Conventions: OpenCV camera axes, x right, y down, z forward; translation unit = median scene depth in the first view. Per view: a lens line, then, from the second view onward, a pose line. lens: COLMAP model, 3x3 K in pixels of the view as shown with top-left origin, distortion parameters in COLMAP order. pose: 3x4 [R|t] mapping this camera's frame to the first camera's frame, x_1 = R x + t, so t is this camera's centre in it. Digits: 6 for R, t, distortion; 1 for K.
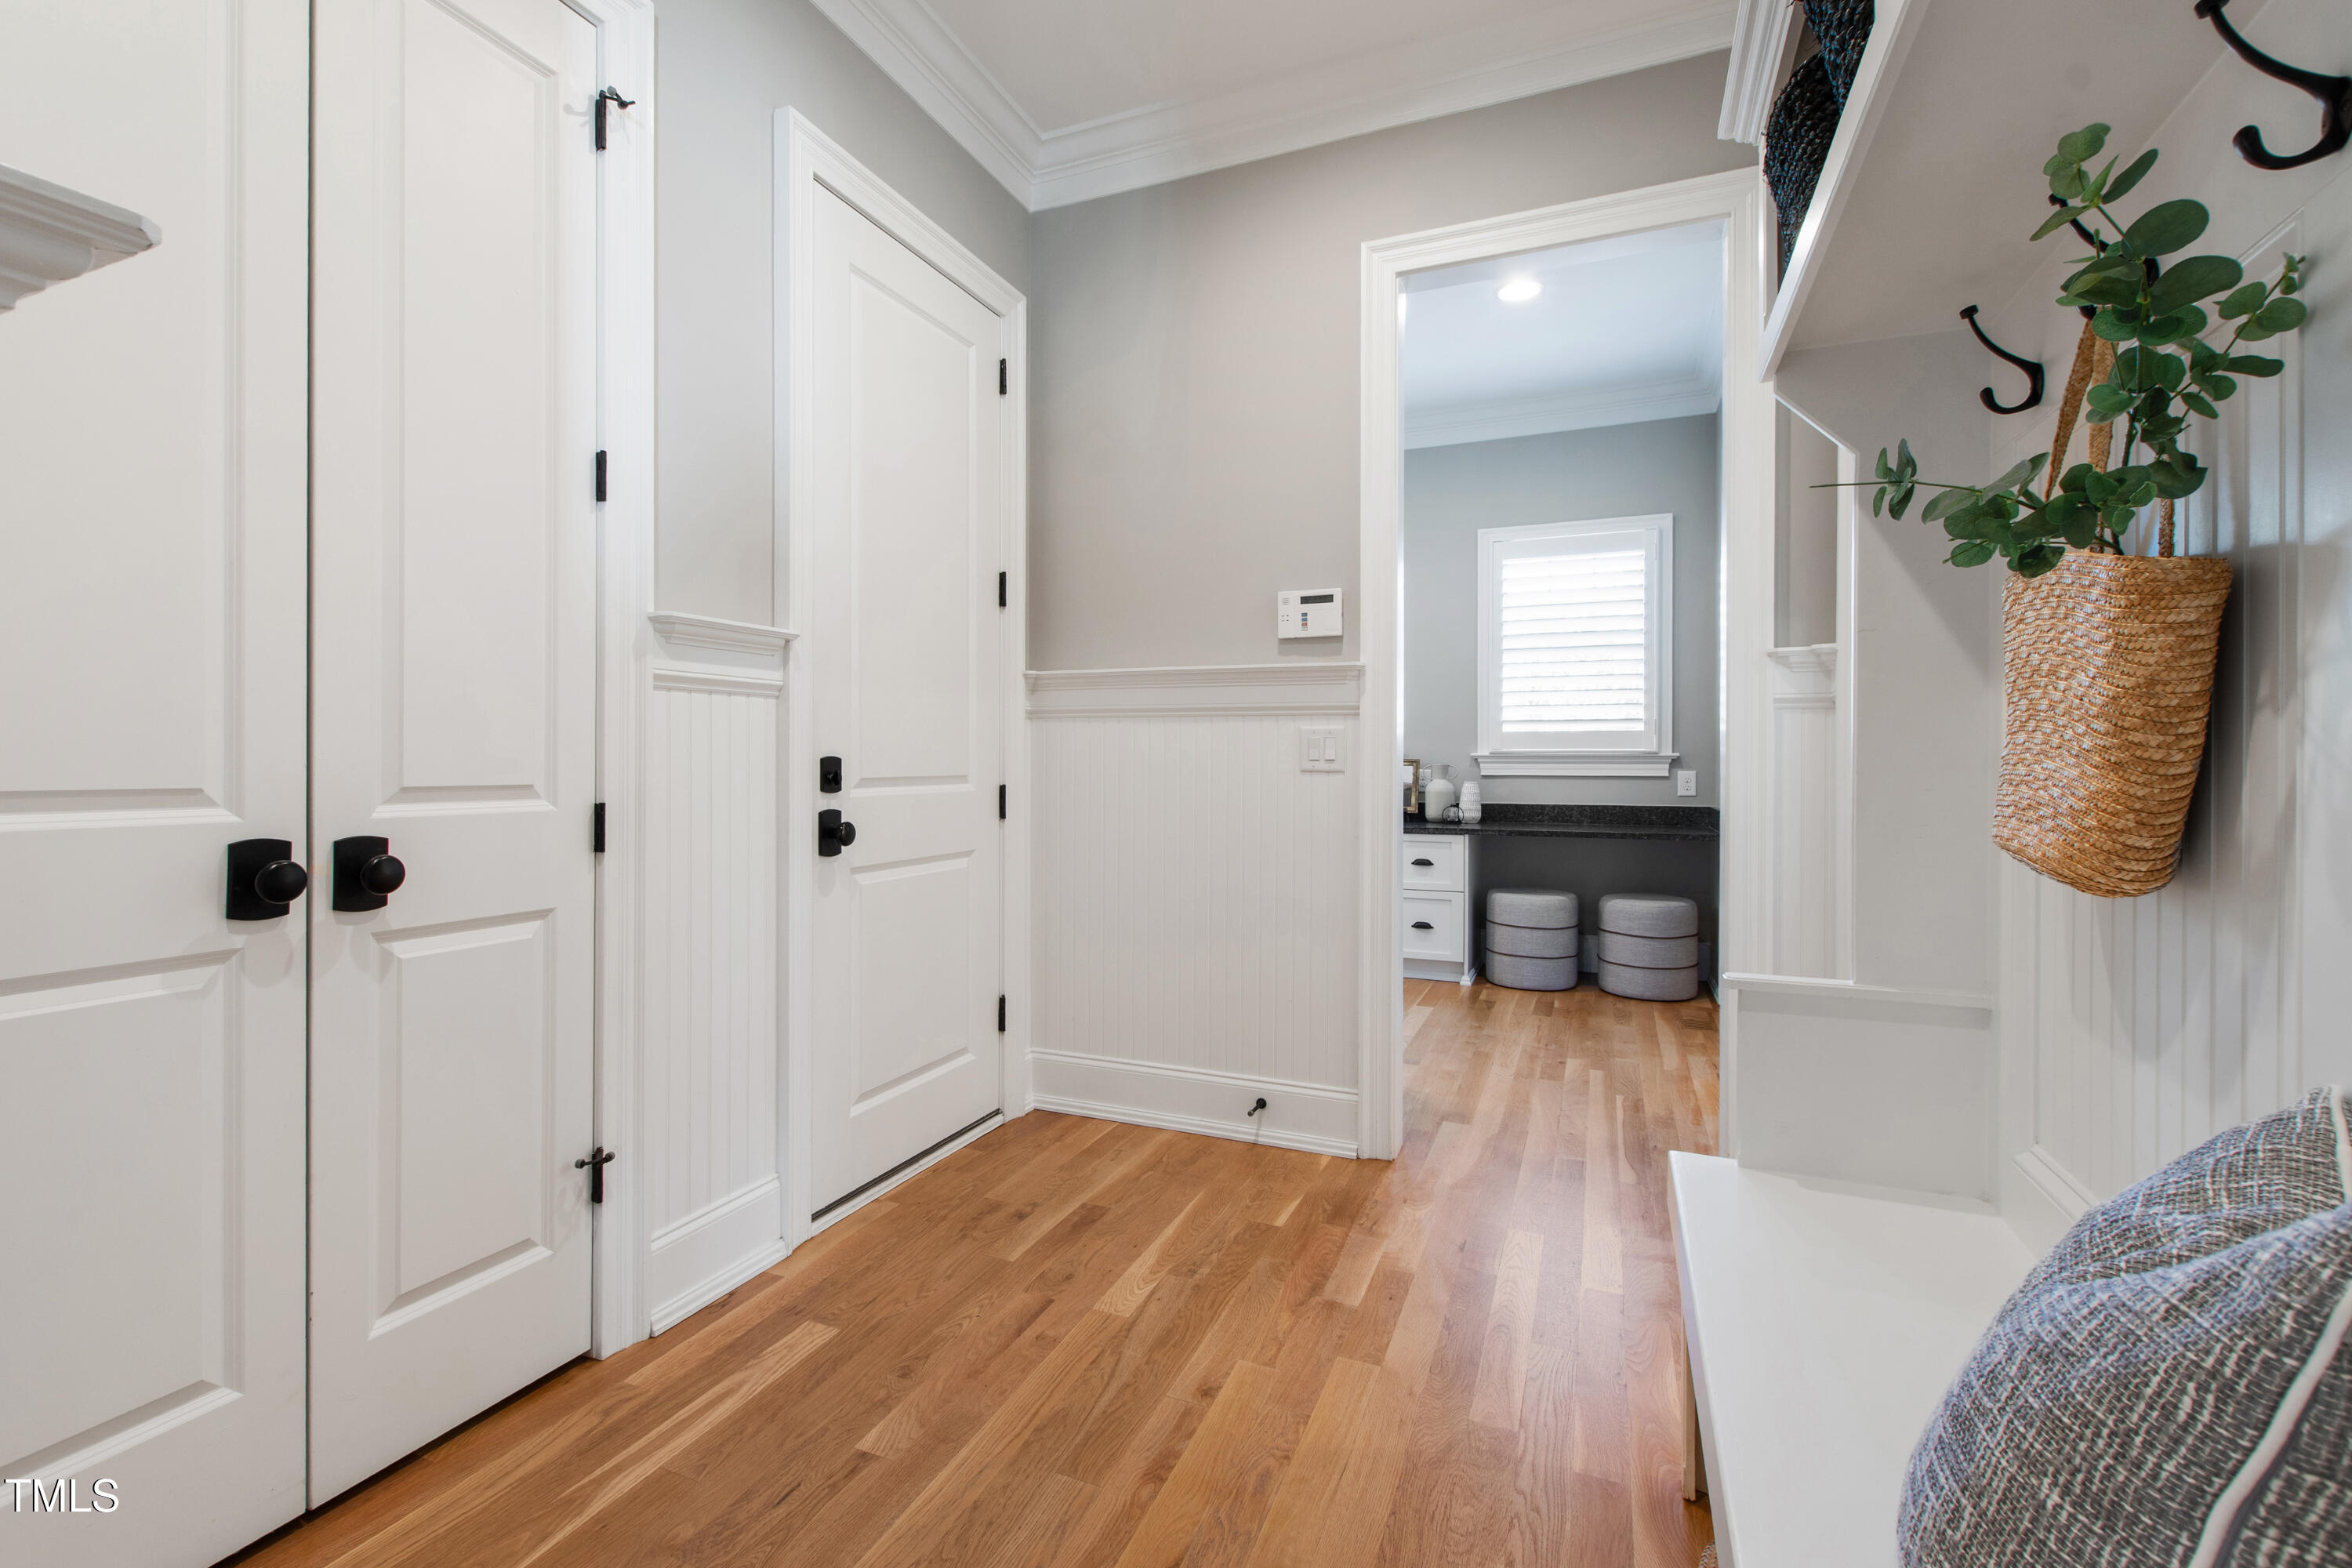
lens RADIAL K [[1030.6, 0, 1167.6], [0, 1030.6, 773.6], [0, 0, 1]] dist [0.004306, 0.000209]
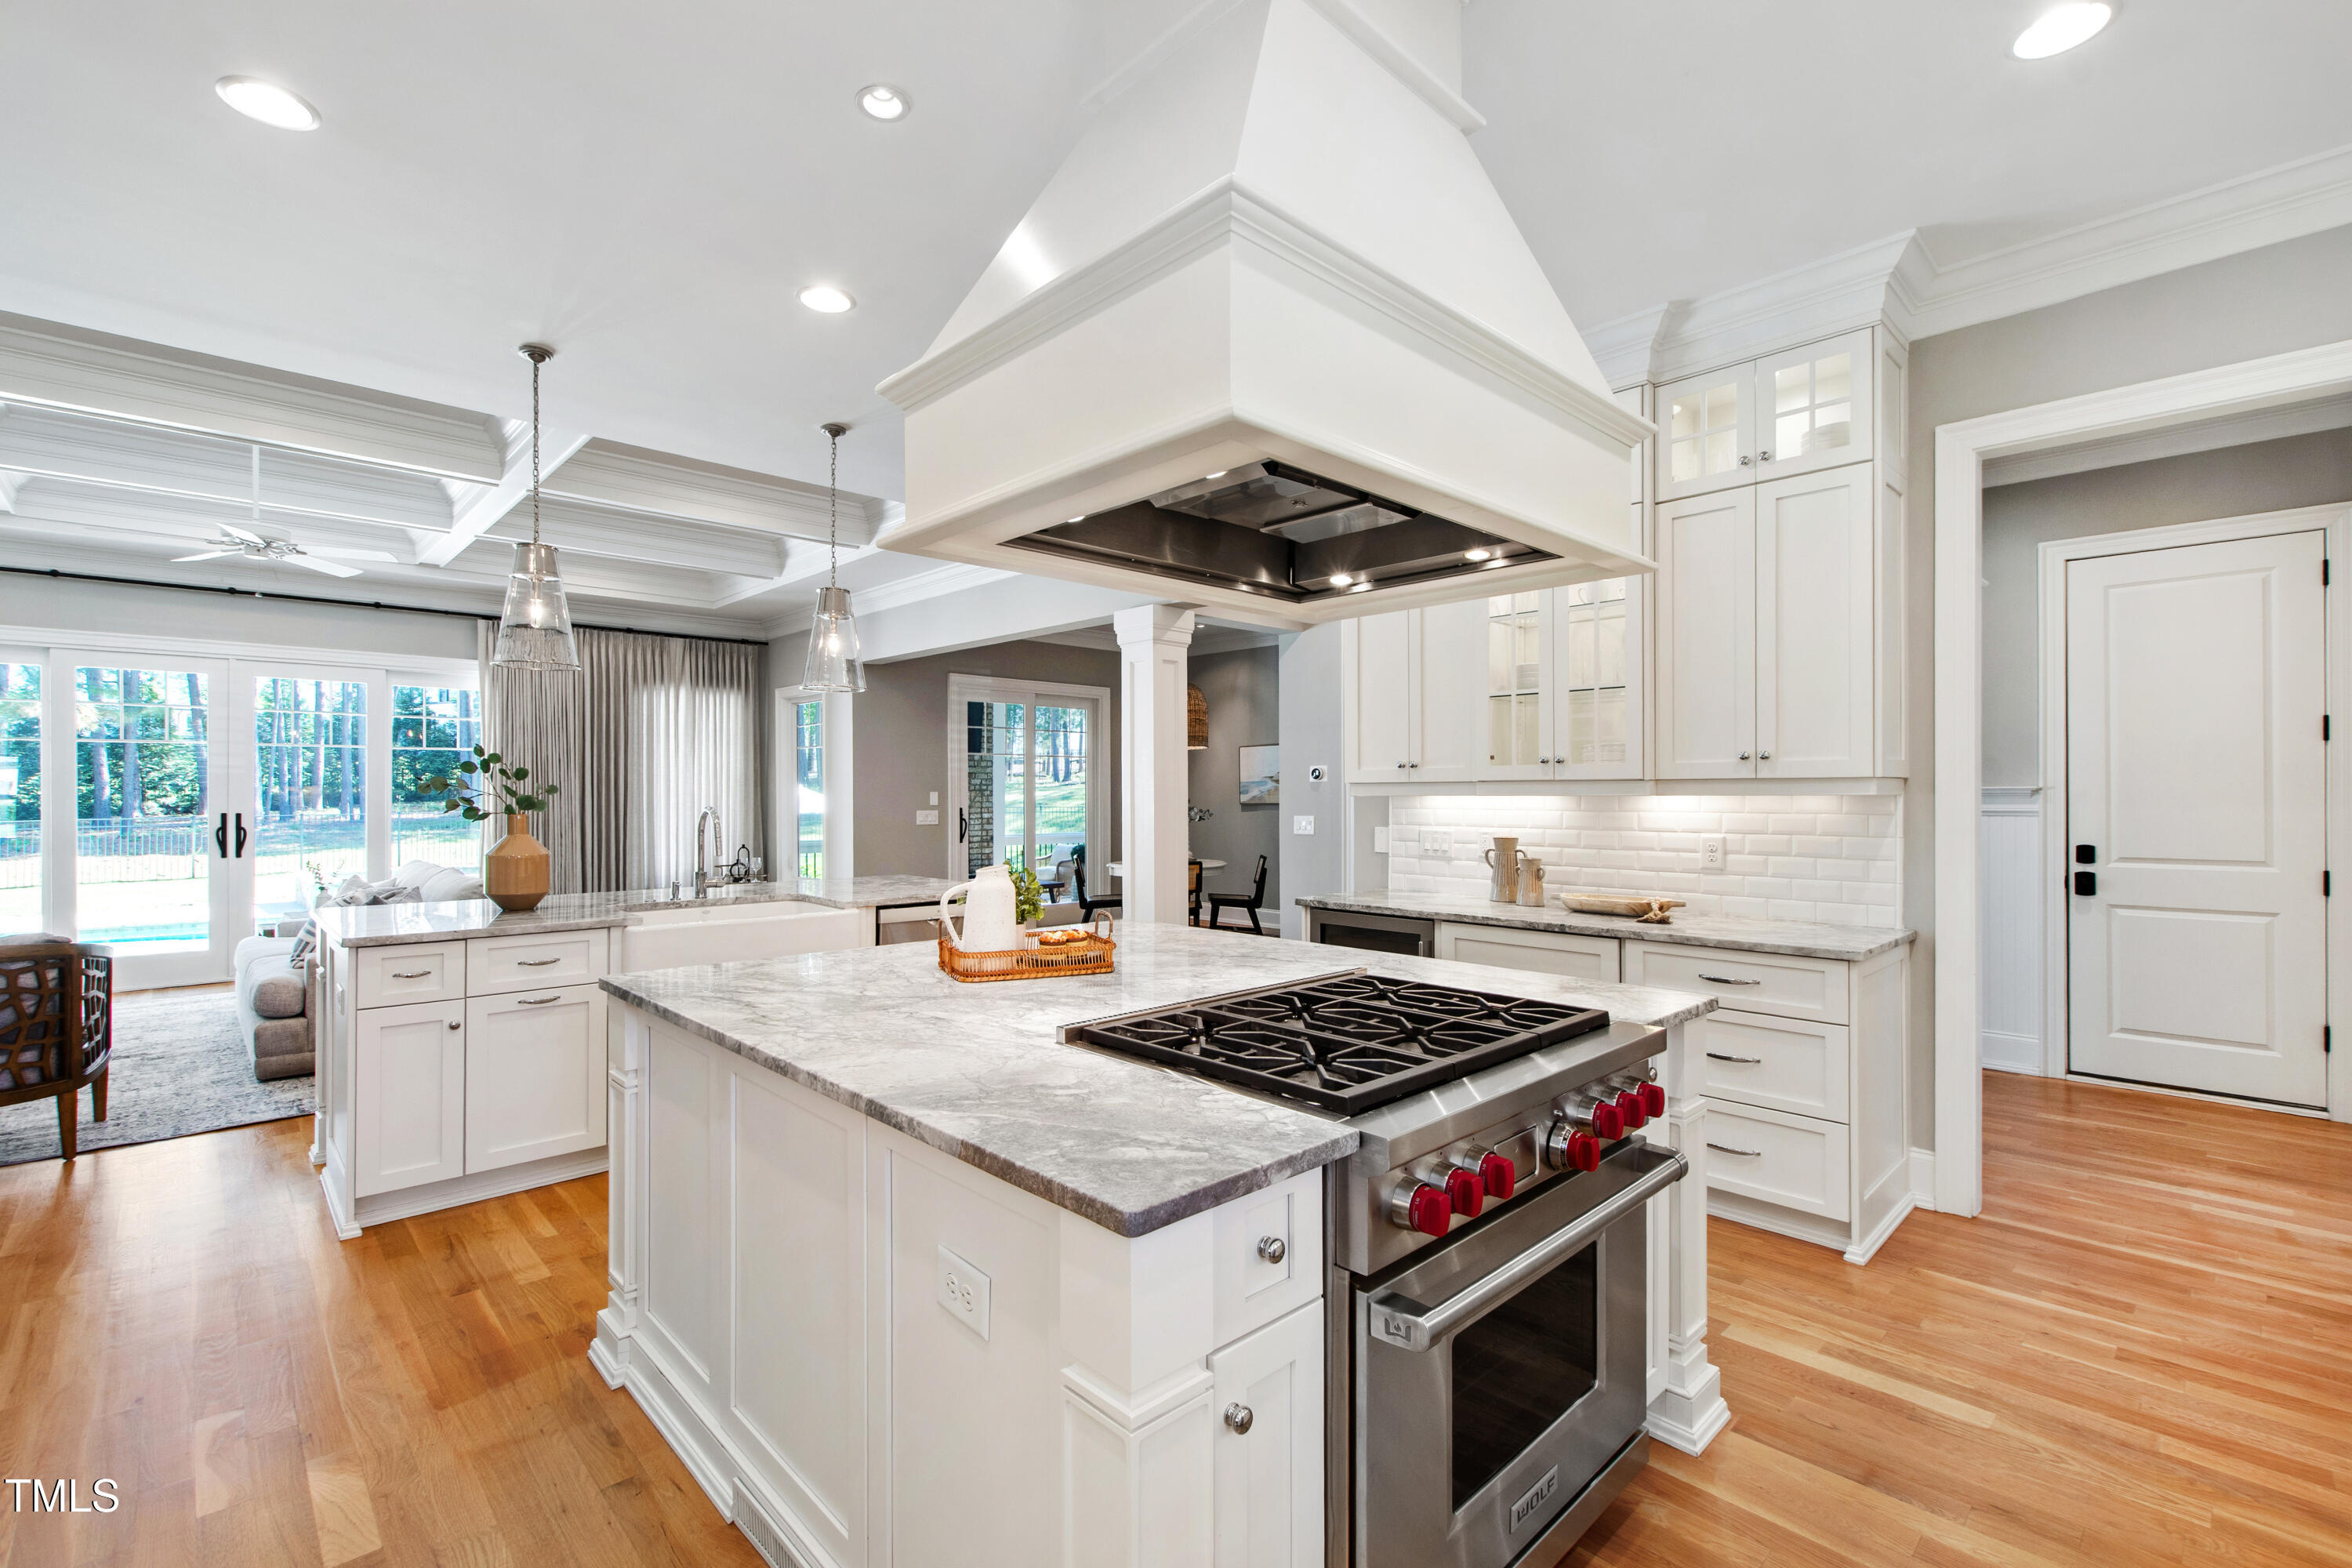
lens RADIAL K [[1030.6, 0, 1178.1], [0, 1030.6, 792.5], [0, 0, 1]] dist [0.004306, 0.000209]
pose [[-0.382177, -0.009560, -0.924040, 2.145834], [-0.008302, 0.999942, -0.006912, -0.088638], [0.924052, 0.005030, -0.382234, 0.152042]]
